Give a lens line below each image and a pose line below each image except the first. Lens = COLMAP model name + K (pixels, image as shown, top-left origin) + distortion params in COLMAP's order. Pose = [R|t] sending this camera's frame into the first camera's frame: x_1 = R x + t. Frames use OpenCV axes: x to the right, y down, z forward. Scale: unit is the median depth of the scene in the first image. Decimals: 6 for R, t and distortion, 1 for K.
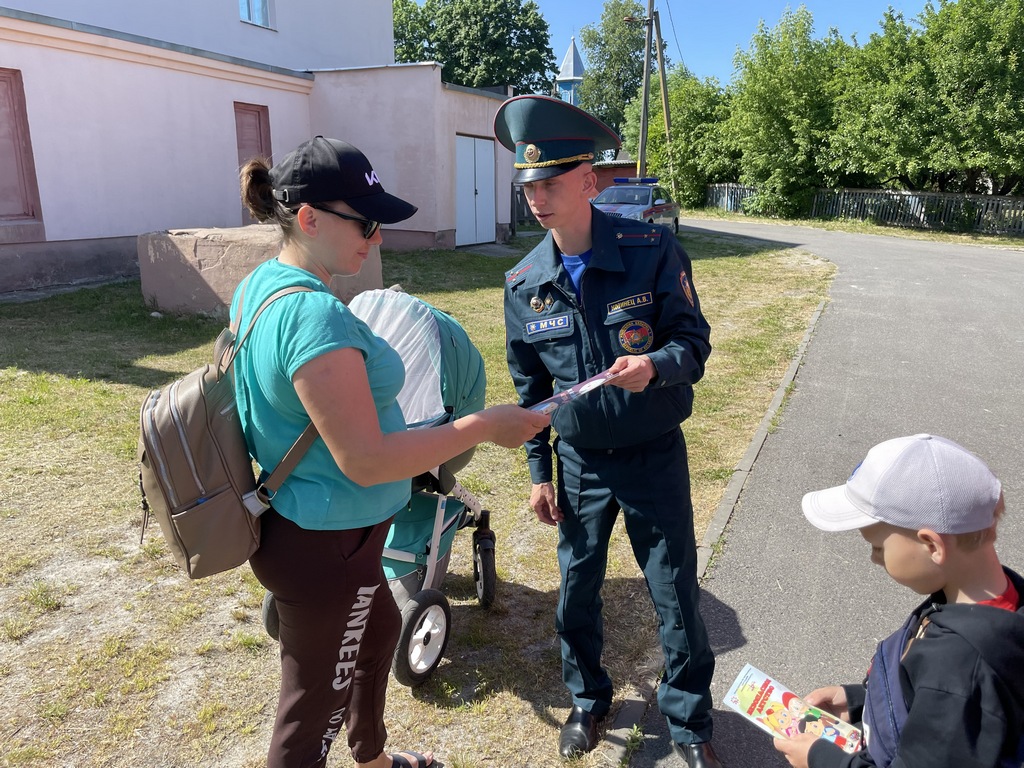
lens RADIAL K [[784.0, 0, 512.0], [0, 784.0, 384.0], [0, 0, 1]] dist [0.066660, -0.083908]
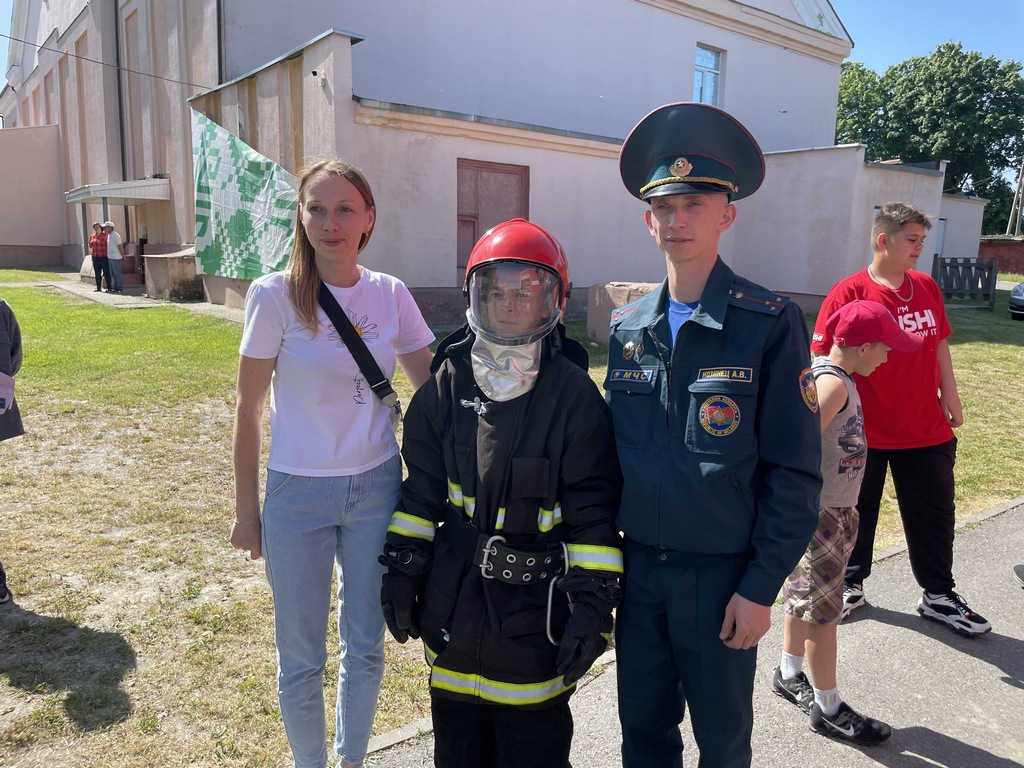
lens RADIAL K [[792.9, 0, 512.0], [0, 792.9, 384.0], [0, 0, 1]] dist [0.046469, -0.094496]
pose [[0.868188, 0.106332, -0.484709, 0.050477], [-0.146834, 0.988079, -0.046245, 0.035607], [0.474014, 0.111322, 0.873452, -0.132791]]
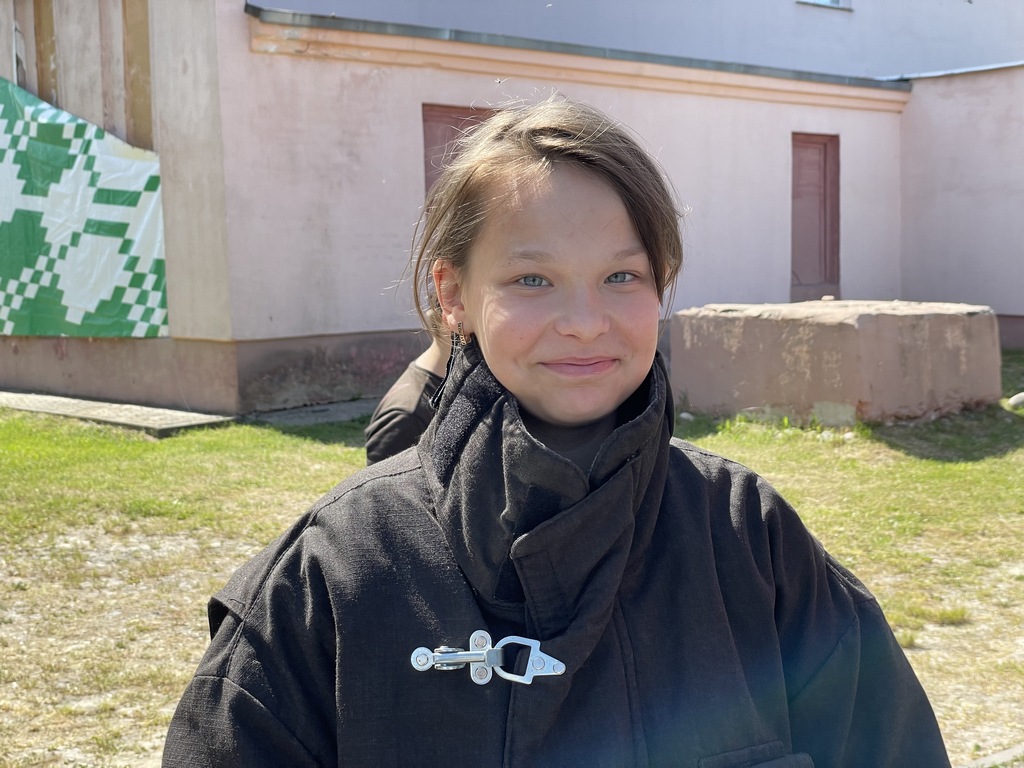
lens RADIAL K [[1558.4, 0, 512.0], [0, 1558.4, 384.0], [0, 0, 1]] dist [0.024236, 0.091290]
pose [[0.890255, 0.018162, -0.455100, 0.045122], [-0.093504, 0.985209, -0.143594, 0.065238], [0.445761, 0.170389, 0.878786, -0.224756]]
